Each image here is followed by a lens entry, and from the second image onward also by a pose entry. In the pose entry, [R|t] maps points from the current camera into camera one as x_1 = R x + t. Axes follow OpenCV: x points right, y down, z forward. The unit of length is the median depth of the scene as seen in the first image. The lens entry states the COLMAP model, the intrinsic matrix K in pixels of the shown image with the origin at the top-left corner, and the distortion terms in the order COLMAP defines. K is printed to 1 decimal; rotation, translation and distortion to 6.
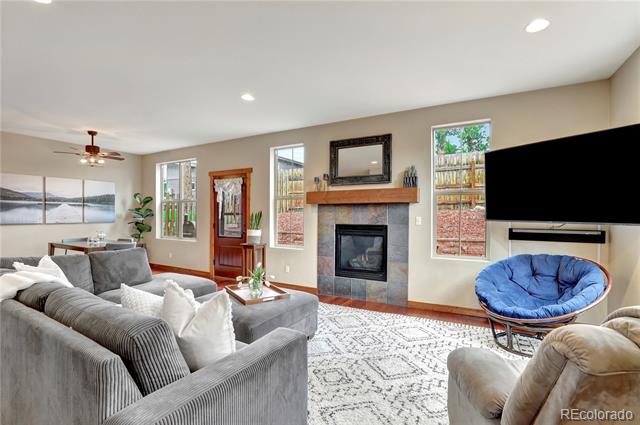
lens RADIAL K [[293.1, 0, 325.2], [0, 293.1, 217.8], [0, 0, 1]] dist [-0.038510, 0.010371]
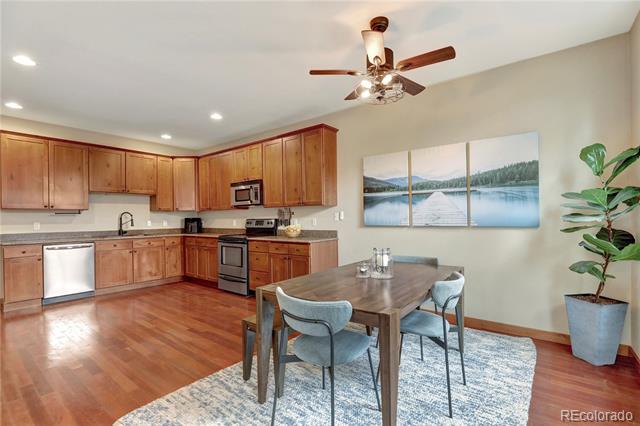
lens RADIAL K [[293.1, 0, 325.2], [0, 293.1, 218.3], [0, 0, 1]] dist [-0.038510, 0.010371]
pose [[-0.140615, -0.000874, -0.990064, -0.361638], [0.000245, 1.000000, -0.000918, 0.003525], [0.990064, -0.000372, -0.140615, 0.981116]]
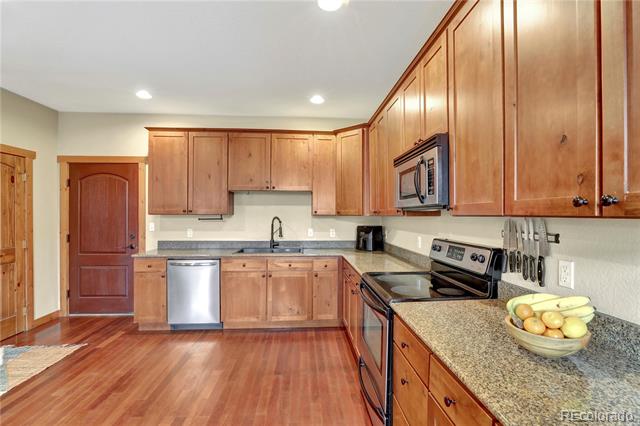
lens RADIAL K [[295.8, 0, 328.4], [0, 295.8, 214.9], [0, 0, 1]] dist [-0.034314, 0.001291]
pose [[-0.828164, -0.005384, -0.560461, -0.951962], [-0.012075, 0.999893, 0.008238, -0.032480], [0.560356, 0.013590, -0.828140, 0.848509]]
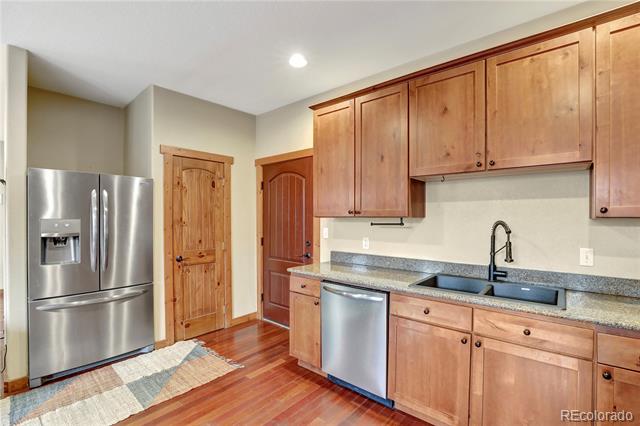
lens RADIAL K [[293.1, 0, 325.2], [0, 293.1, 218.3], [0, 0, 1]] dist [-0.038510, 0.010371]
pose [[-0.982851, -0.006048, 0.184302, -1.109494], [-0.003762, 0.999912, 0.012752, -0.027497], [-0.184363, 0.011840, -0.982787, 0.562664]]
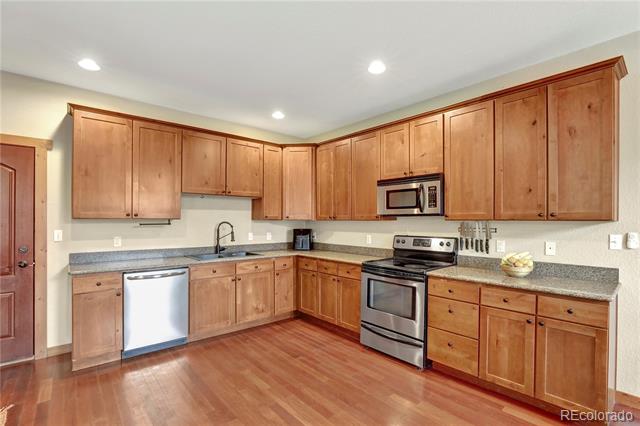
lens RADIAL K [[301.1, 0, 326.3], [0, 301.1, 220.0], [0, 0, 1]] dist [-0.037017, 0.000673]
pose [[-0.327982, -0.005628, -0.944667, -0.631124], [-0.015418, 0.999881, -0.000604, -0.026761], [0.944558, 0.014367, -0.328029, 0.639671]]
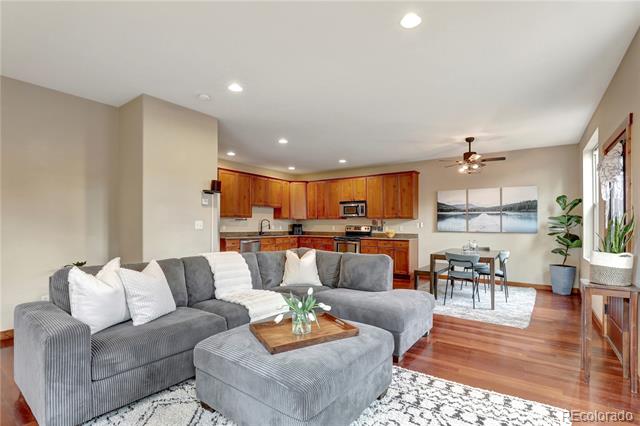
lens RADIAL K [[301.1, 0, 326.3], [0, 301.1, 220.0], [0, 0, 1]] dist [-0.037017, 0.000673]
pose [[-0.104249, -0.020634, -0.994337, 0.244382], [-0.019255, 0.999639, -0.018726, 0.007231], [0.994365, 0.017194, -0.104609, 0.623444]]
